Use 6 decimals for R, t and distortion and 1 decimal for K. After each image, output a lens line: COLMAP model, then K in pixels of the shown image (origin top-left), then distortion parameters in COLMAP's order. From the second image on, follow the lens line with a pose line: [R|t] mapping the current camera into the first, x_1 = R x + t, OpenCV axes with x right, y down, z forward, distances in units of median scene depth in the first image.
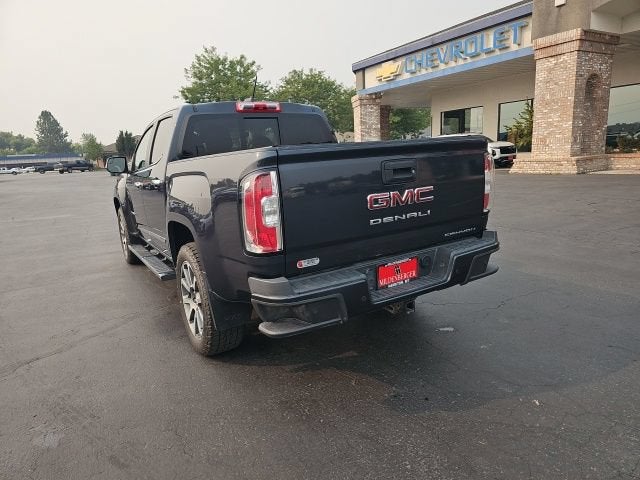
lens RADIAL K [[422.8, 0, 316.5], [0, 422.8, 239.6], [0, 0, 1]] dist [0.060412, -0.045459]
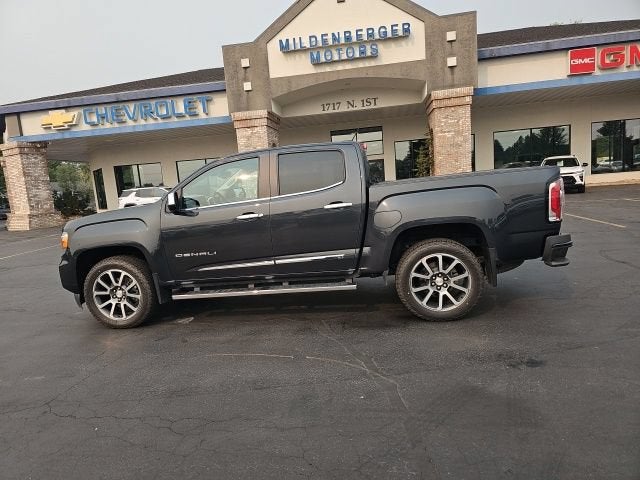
lens RADIAL K [[419.3, 0, 311.2], [0, 419.3, 244.0], [0, 0, 1]] dist [0.060306, -0.052369]
pose [[0.646519, -0.102968, 0.755917, -0.263179], [0.193174, 0.980654, -0.031637, -0.002415], [-0.738036, 0.166478, 0.653903, 0.068530]]
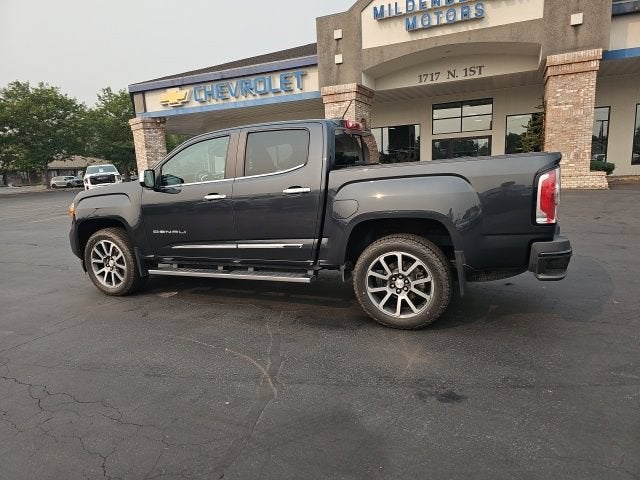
lens RADIAL K [[420.3, 0, 310.9], [0, 420.3, 242.6], [0, 0, 1]] dist [0.063499, -0.053742]
pose [[0.831242, -0.083408, 0.549618, -0.189563], [0.114189, 0.993216, -0.021972, 0.004154], [-0.544056, 0.081024, 0.835127, 0.025747]]
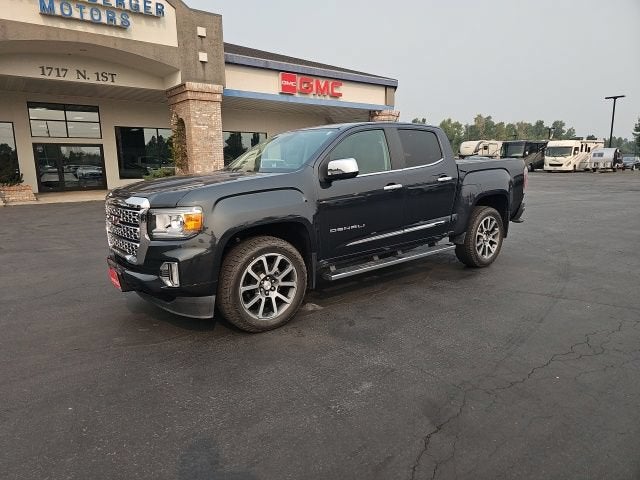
lens RADIAL K [[417.4, 0, 312.7], [0, 417.4, 239.5], [0, 0, 1]] dist [0.059086, -0.051312]
pose [[-0.115098, -0.120539, 0.986014, -0.340767], [0.220885, 0.964654, 0.143712, -0.047788], [-0.968484, 0.234337, -0.084404, 0.320314]]
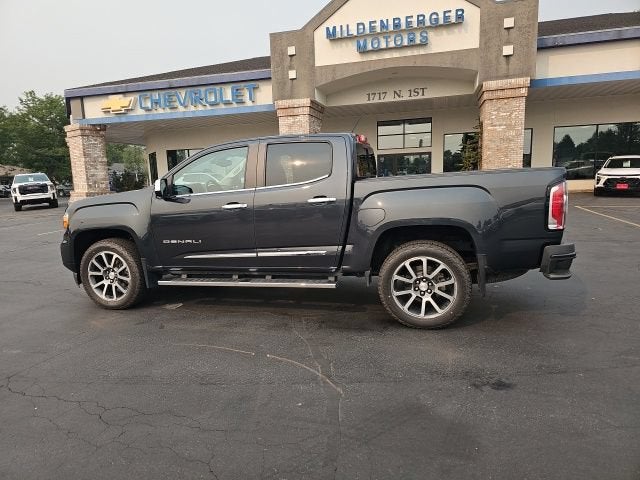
lens RADIAL K [[419.8, 0, 311.6], [0, 419.8, 239.8], [0, 0, 1]] dist [0.062339, -0.054374]
pose [[0.737698, -0.072077, 0.671272, -0.231066], [0.130554, 0.990747, -0.037092, 0.000800], [-0.662387, 0.115000, 0.740282, 0.046813]]
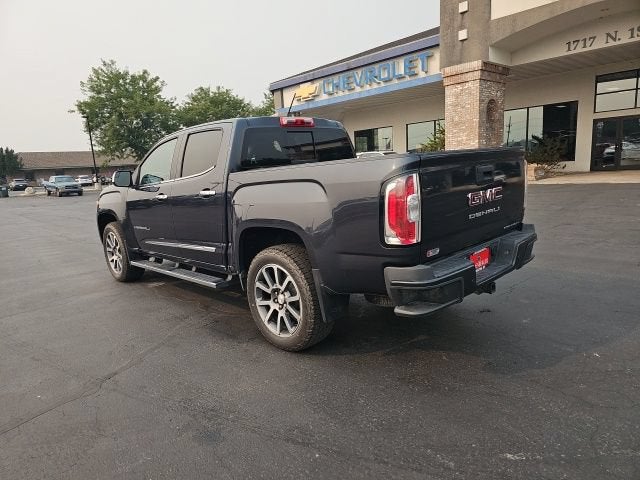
lens RADIAL K [[420.8, 0, 309.9], [0, 420.8, 242.1], [0, 0, 1]] dist [0.065239, -0.054823]
pose [[0.977756, -0.044377, 0.204997, -0.071307], [0.051179, 0.998297, -0.027997, 0.005158], [-0.203406, 0.037865, 0.978362, -0.008933]]
